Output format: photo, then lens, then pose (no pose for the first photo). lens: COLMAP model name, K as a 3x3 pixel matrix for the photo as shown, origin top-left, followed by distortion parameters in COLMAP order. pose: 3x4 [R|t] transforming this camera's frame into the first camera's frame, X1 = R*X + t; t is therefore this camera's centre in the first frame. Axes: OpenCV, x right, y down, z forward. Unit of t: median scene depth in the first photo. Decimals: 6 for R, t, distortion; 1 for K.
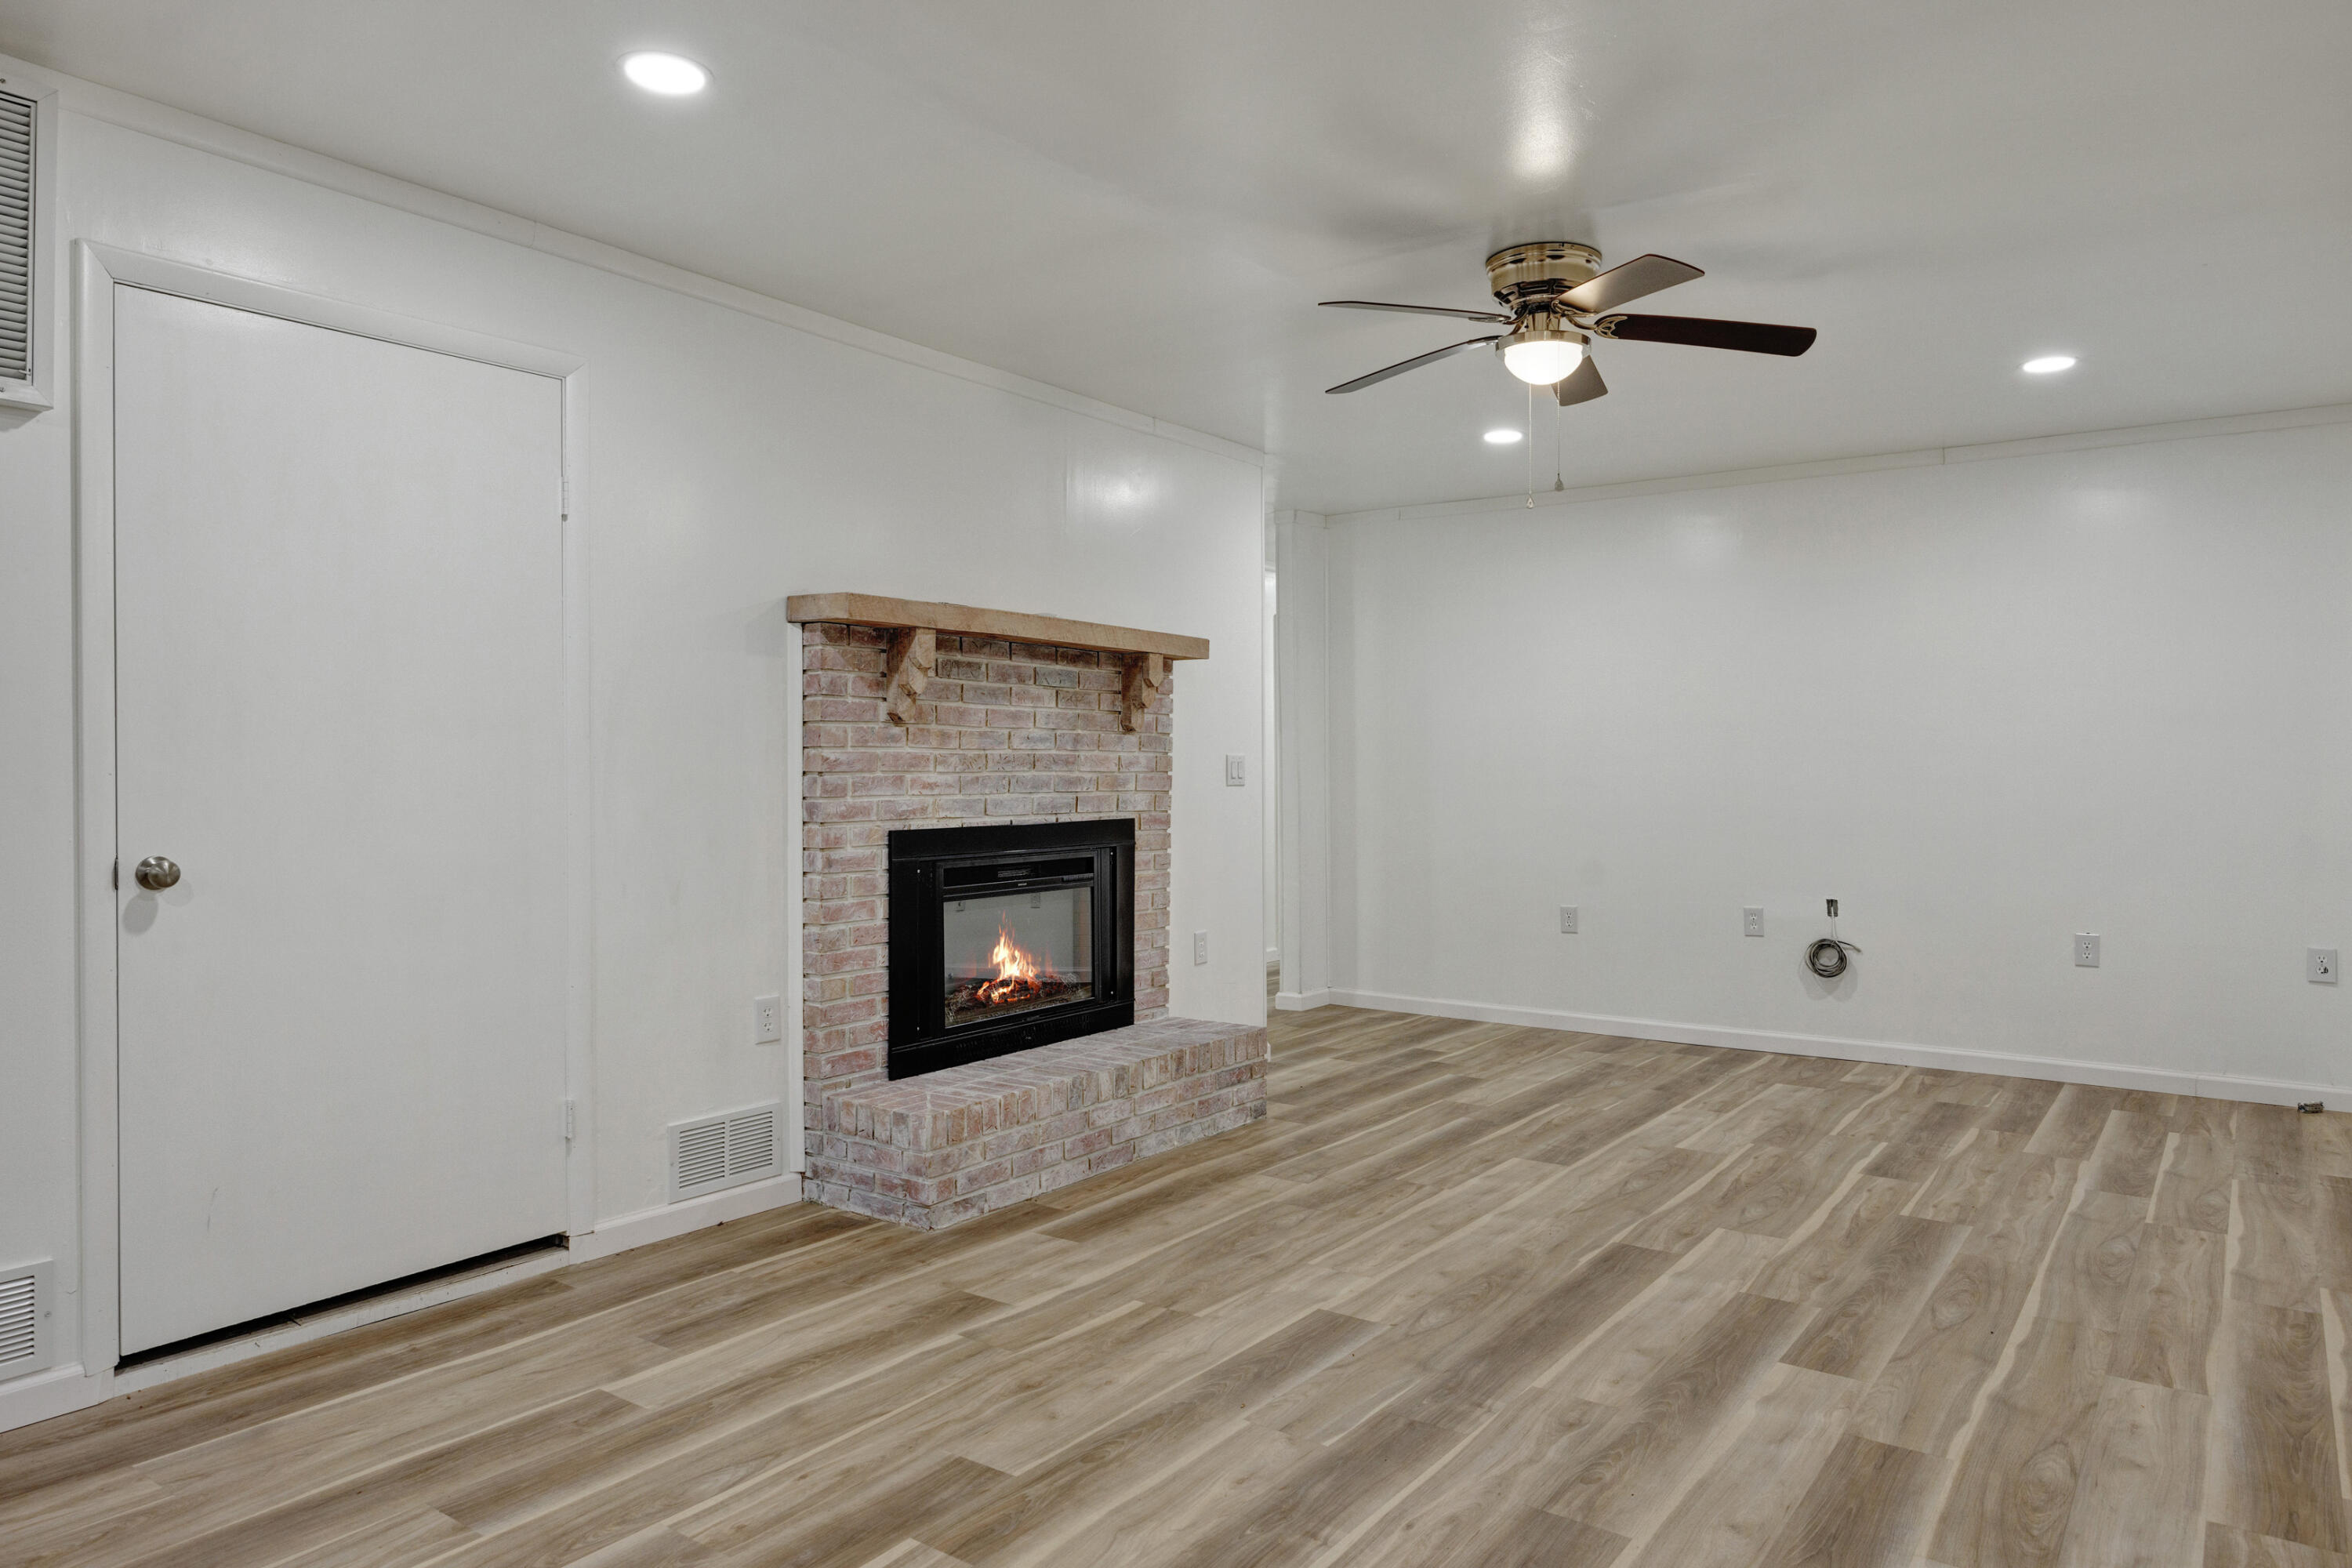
lens RADIAL K [[1508.1, 0, 1176.0], [0, 1508.1, 784.0], [0, 0, 1]] dist [-0.006064, 0.005703]
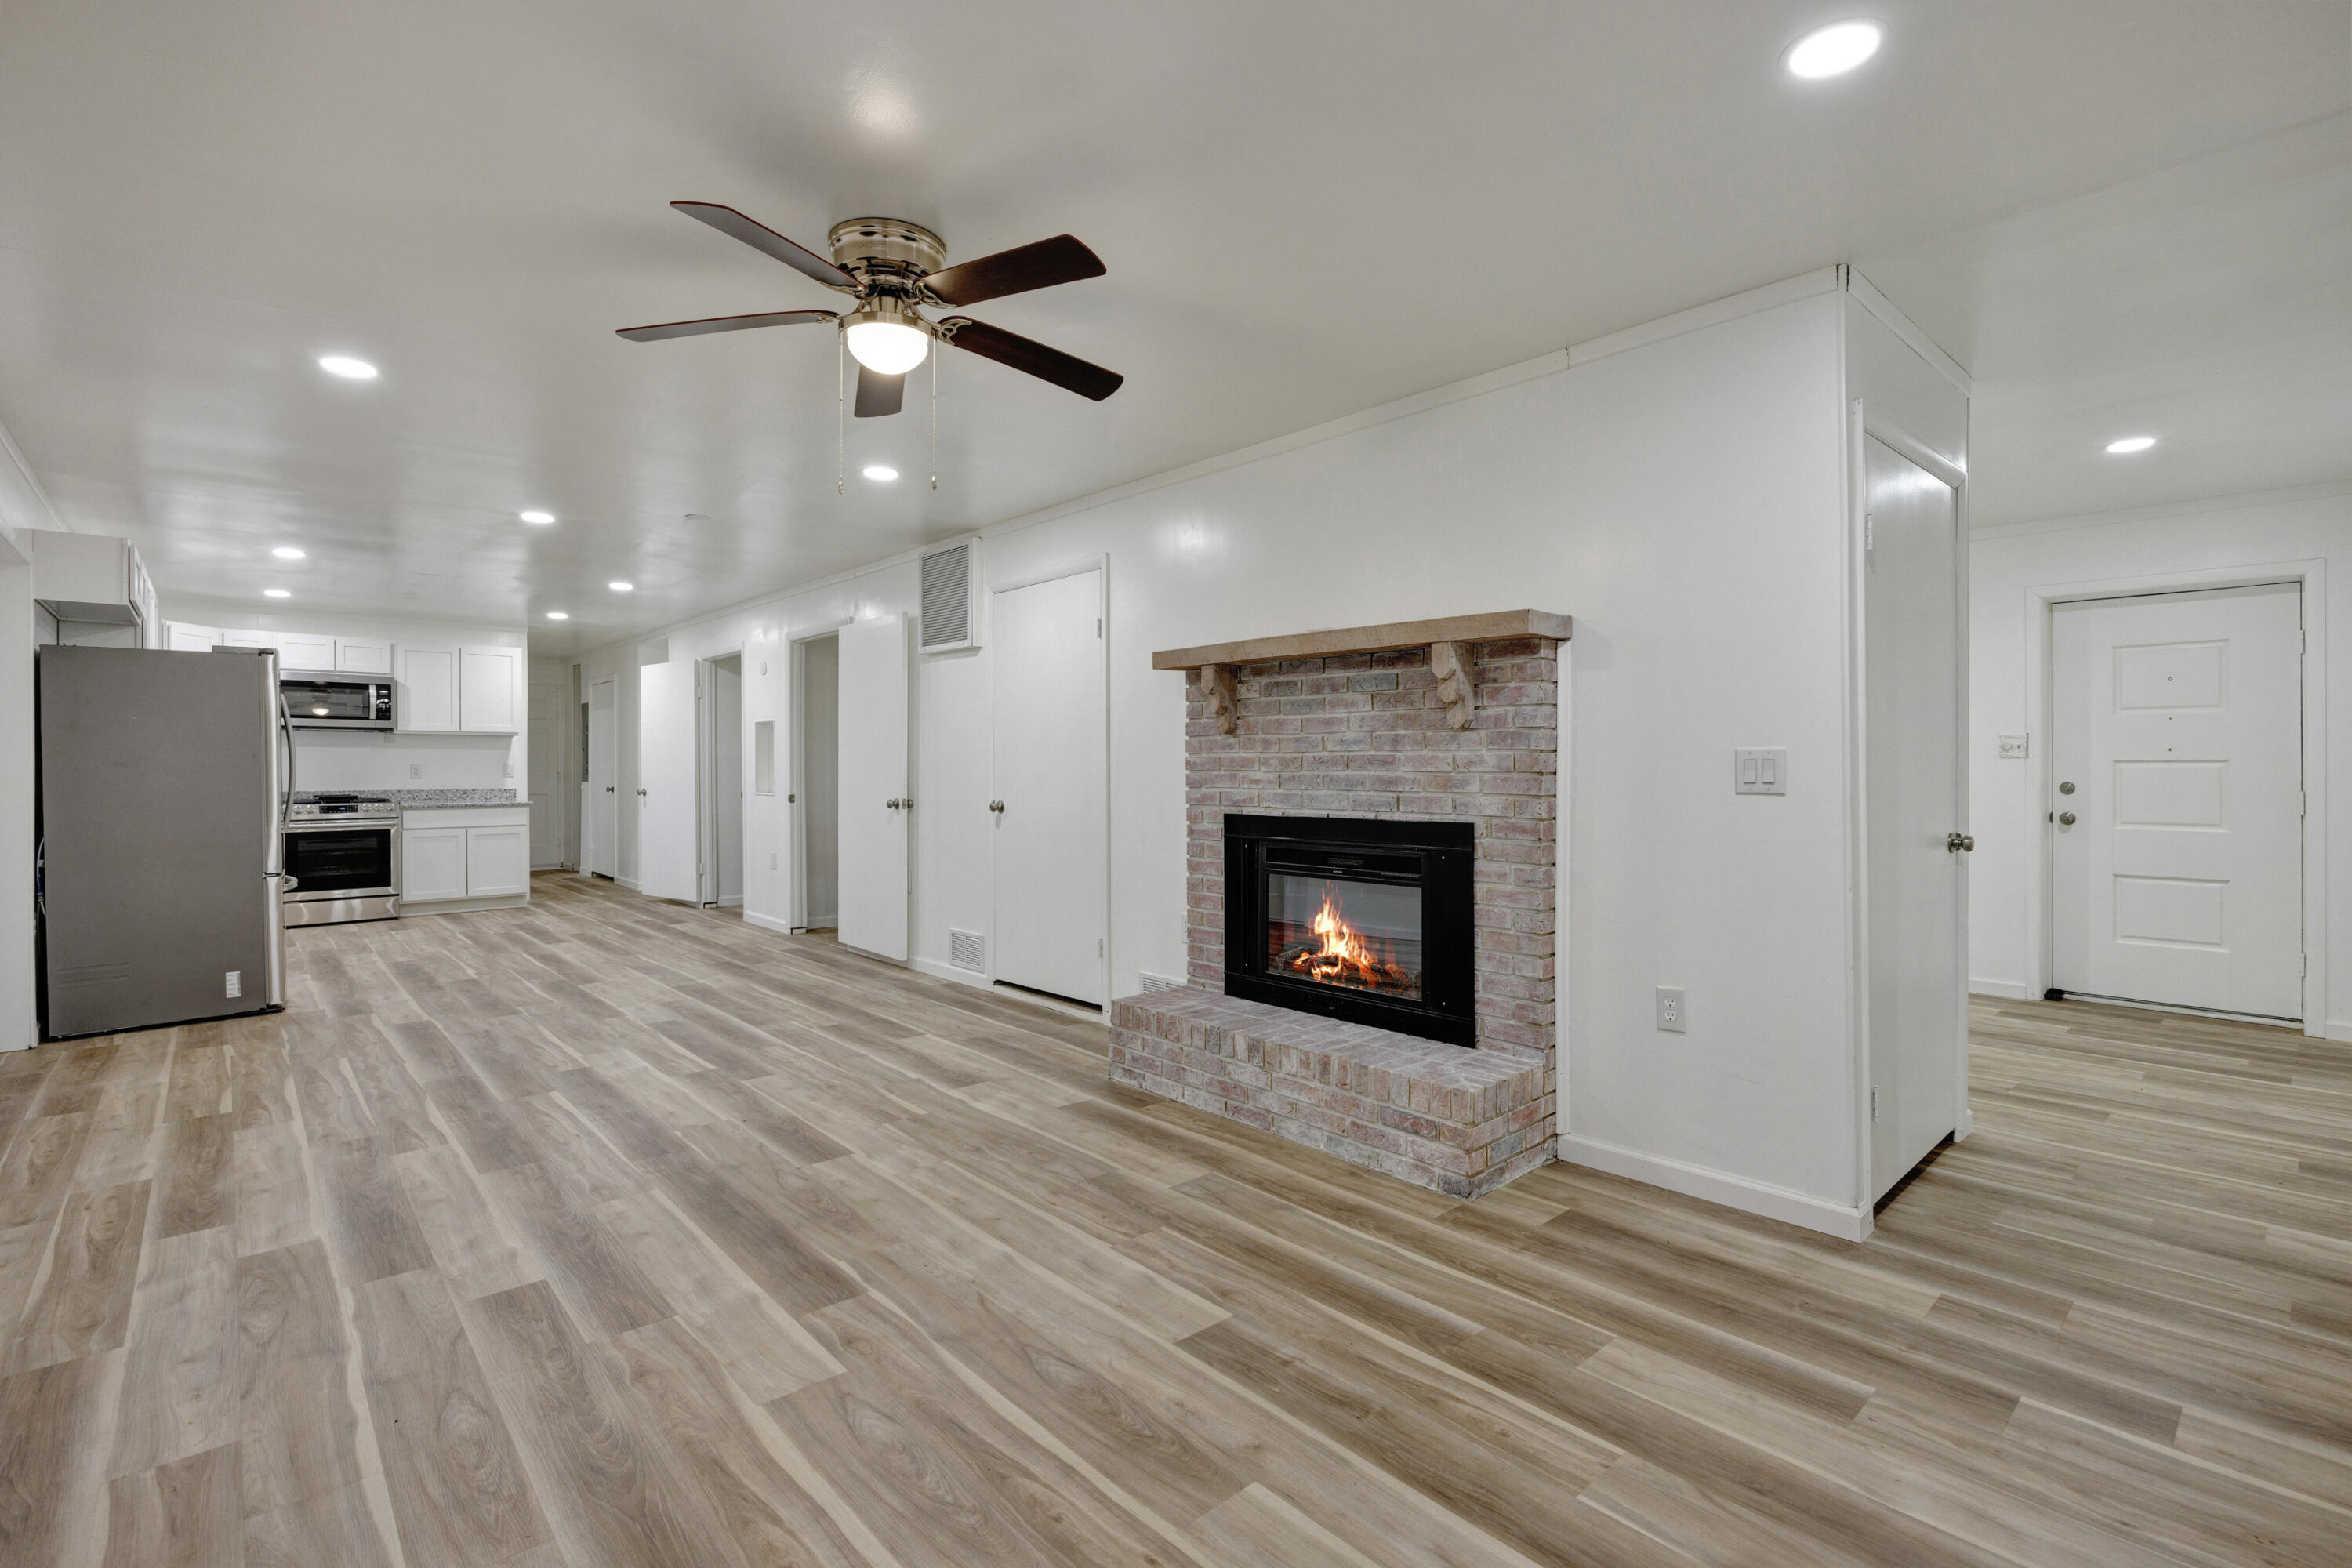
lens RADIAL K [[1073.0, 0, 1187.7], [0, 1073.0, 789.0], [0, 0, 1]] dist [-0.003665, -0.000899]
pose [[-0.209690, 0.017198, -0.977617, 0.842020], [-0.010179, 0.999753, 0.019770, -0.011388], [0.977715, 0.014097, -0.209463, 1.269005]]
